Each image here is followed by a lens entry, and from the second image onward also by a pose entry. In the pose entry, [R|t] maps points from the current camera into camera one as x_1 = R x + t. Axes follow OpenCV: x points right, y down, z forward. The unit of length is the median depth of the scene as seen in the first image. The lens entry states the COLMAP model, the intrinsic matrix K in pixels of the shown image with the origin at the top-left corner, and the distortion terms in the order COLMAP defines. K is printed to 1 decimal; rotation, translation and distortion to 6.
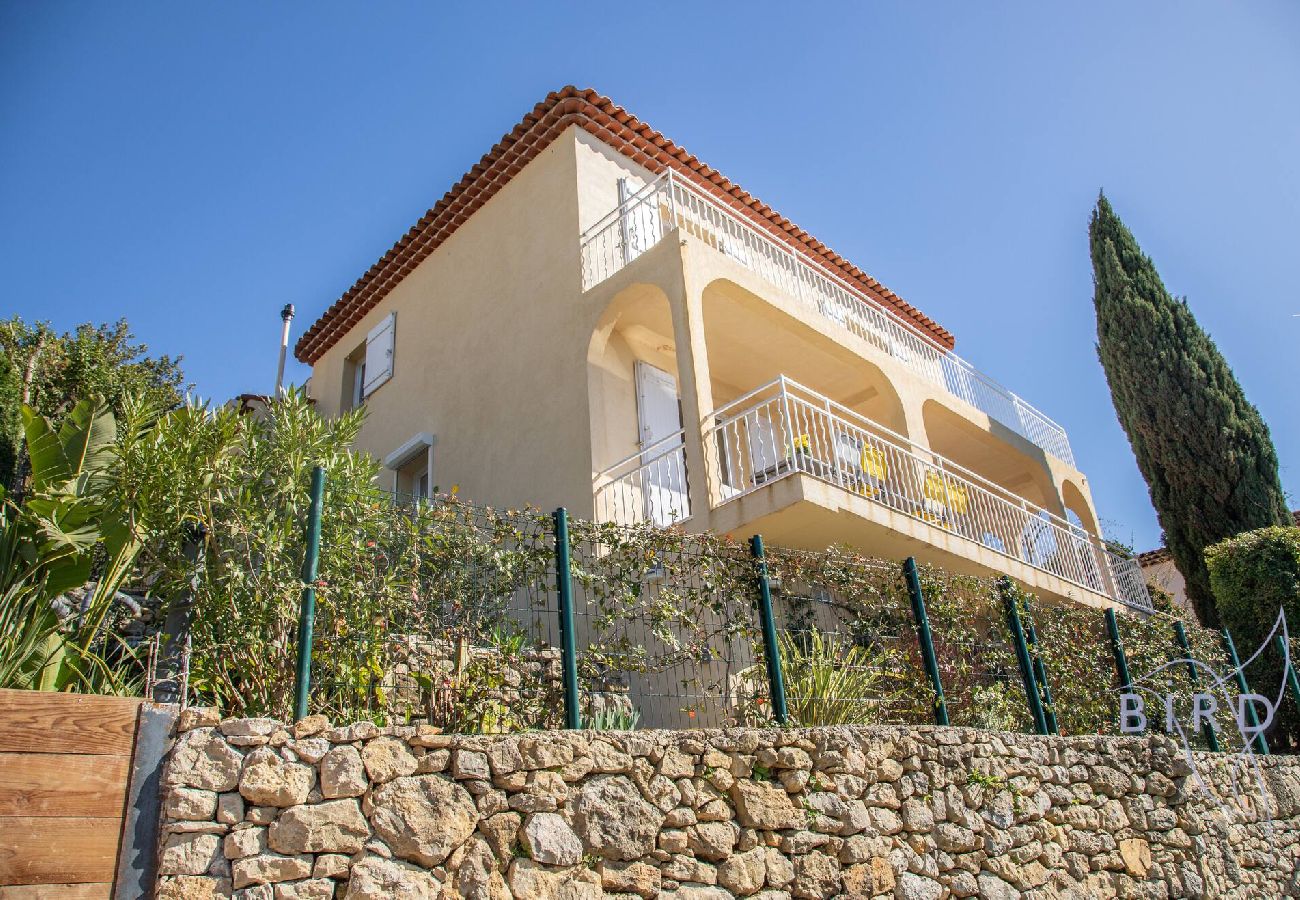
lens RADIAL K [[966.1, 0, 671.0], [0, 966.1, 463.5], [0, 0, 1]] dist [-0.127657, 0.076797]
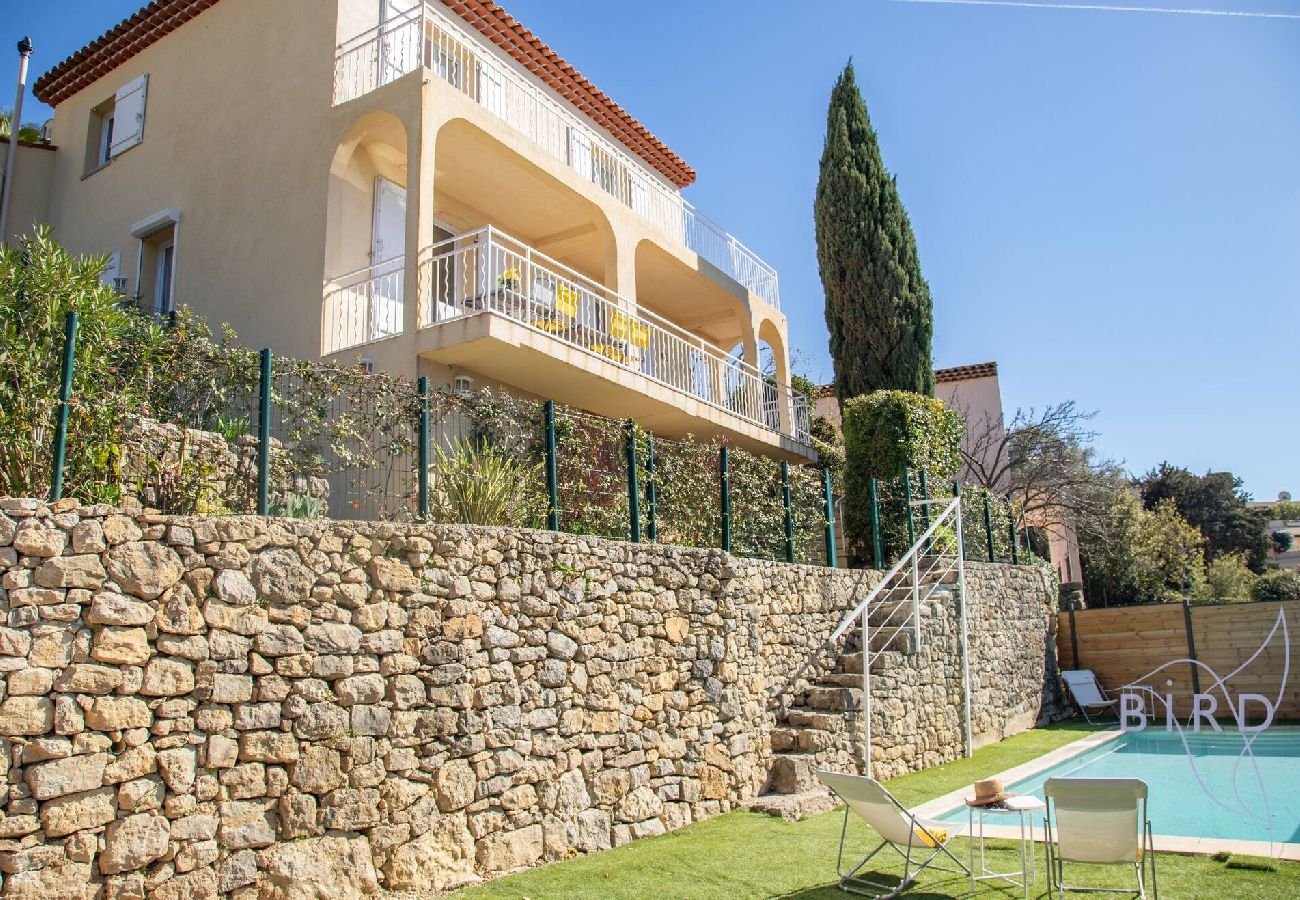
lens RADIAL K [[966.1, 0, 671.0], [0, 966.1, 463.5], [0, 0, 1]] dist [-0.127657, 0.076797]
pose [[0.964503, 0.094849, 0.246449, 0.112117], [-0.150988, 0.963744, 0.220001, -0.164255], [-0.216647, -0.249403, 0.943855, -0.373000]]
